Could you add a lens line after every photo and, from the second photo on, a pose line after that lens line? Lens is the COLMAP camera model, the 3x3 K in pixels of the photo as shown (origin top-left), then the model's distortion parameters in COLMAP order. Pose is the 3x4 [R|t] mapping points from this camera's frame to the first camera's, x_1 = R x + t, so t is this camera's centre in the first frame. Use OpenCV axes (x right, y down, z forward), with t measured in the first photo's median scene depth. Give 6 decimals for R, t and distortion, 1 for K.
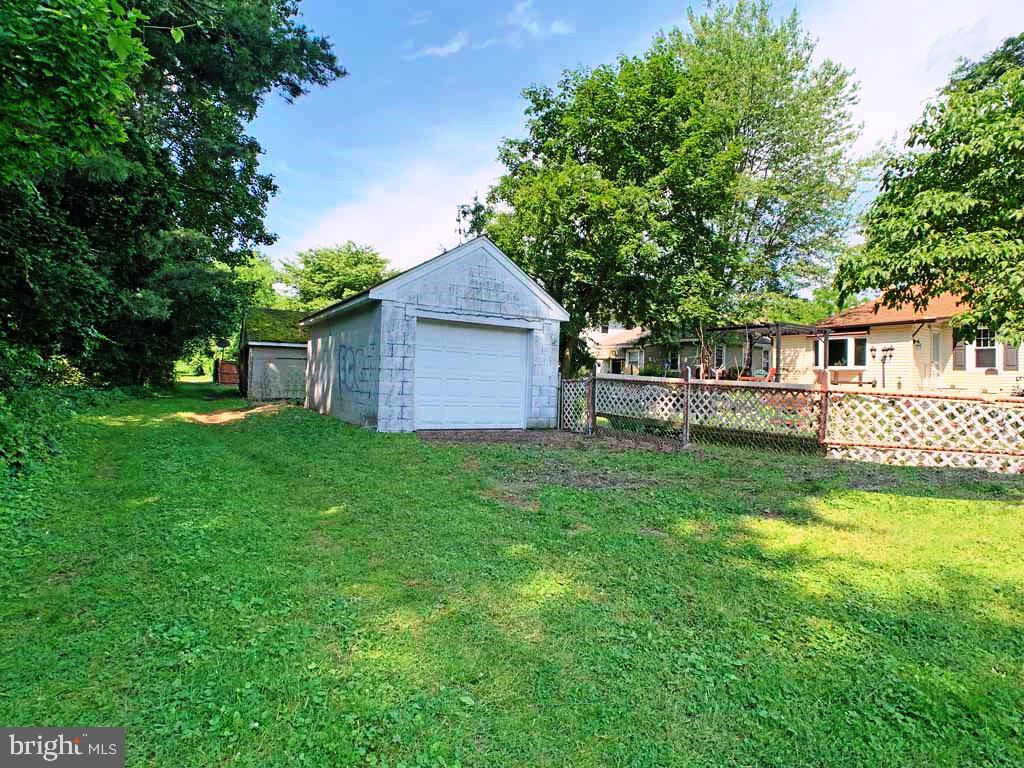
lens RADIAL K [[525.4, 0, 514.3], [0, 525.4, 373.2], [0, 0, 1]] dist [-0.039892, 0.012918]
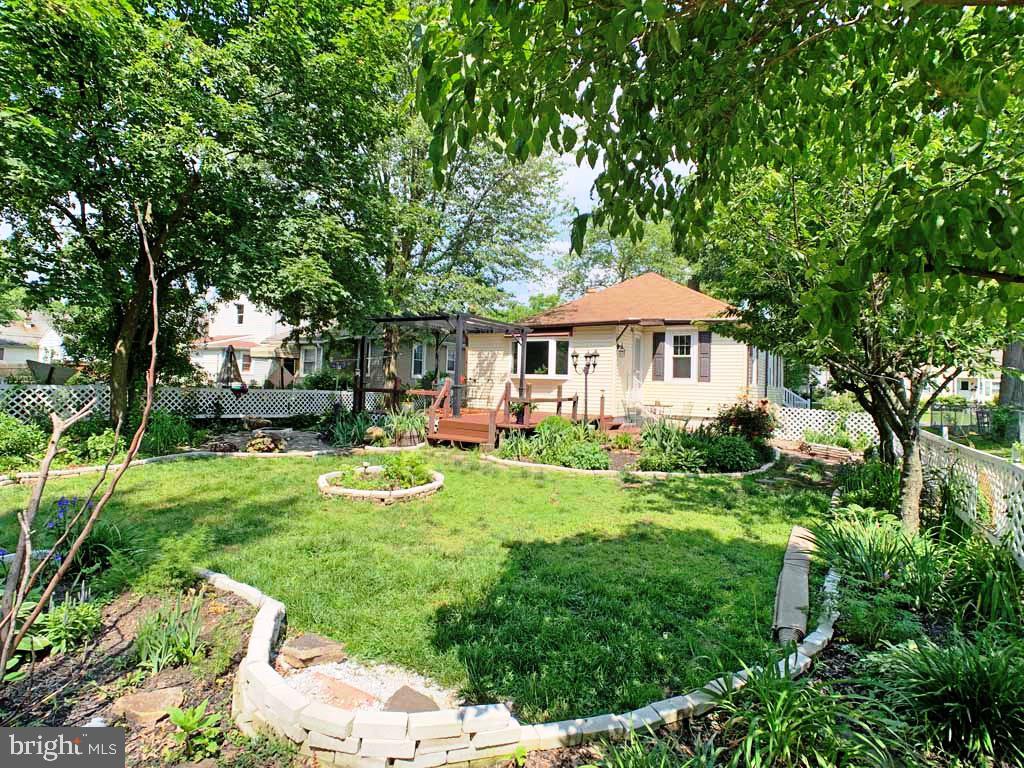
lens RADIAL K [[525.4, 0, 512.3], [0, 525.4, 385.4], [0, 0, 1]] dist [-0.039892, 0.012918]
pose [[0.885110, -0.000970, 0.465382, 0.265409], [-0.011241, 0.999662, 0.023463, -0.019452], [-0.465247, -0.025999, 0.884799, 0.375472]]
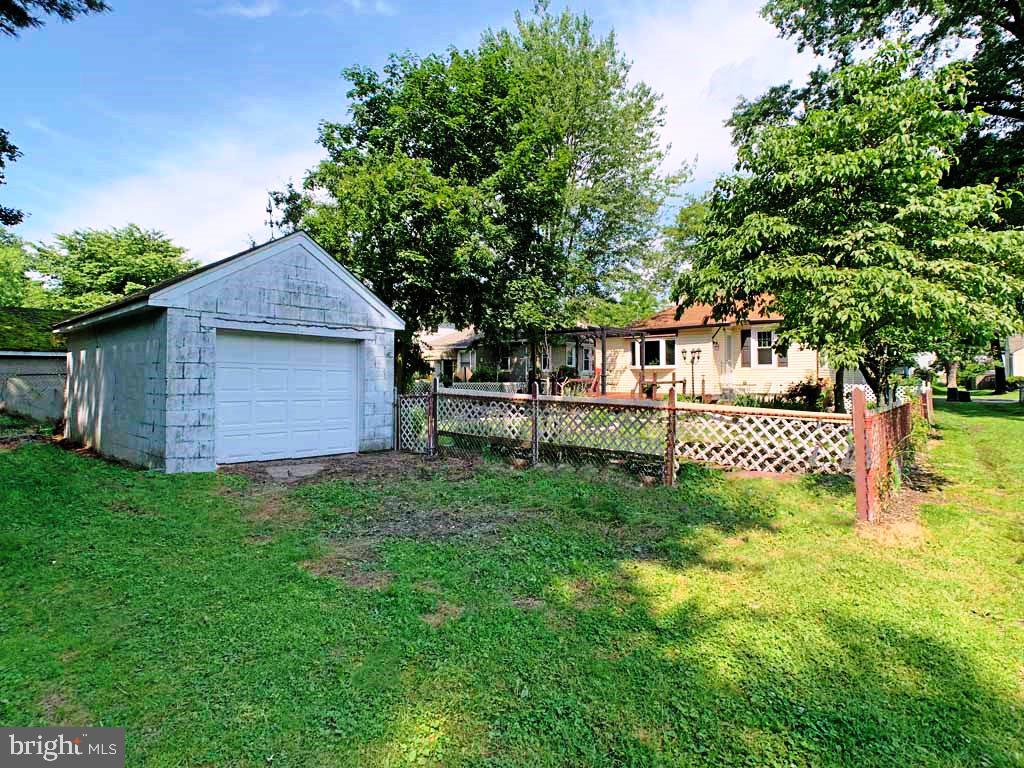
lens RADIAL K [[525.4, 0, 509.0], [0, 525.4, 371.4], [0, 0, 1]] dist [-0.039892, 0.012918]
pose [[0.950132, -0.026047, 0.310759, -0.005148], [0.024685, 0.999661, 0.008316, -0.022767], [-0.310870, -0.000230, 0.950452, 0.060992]]
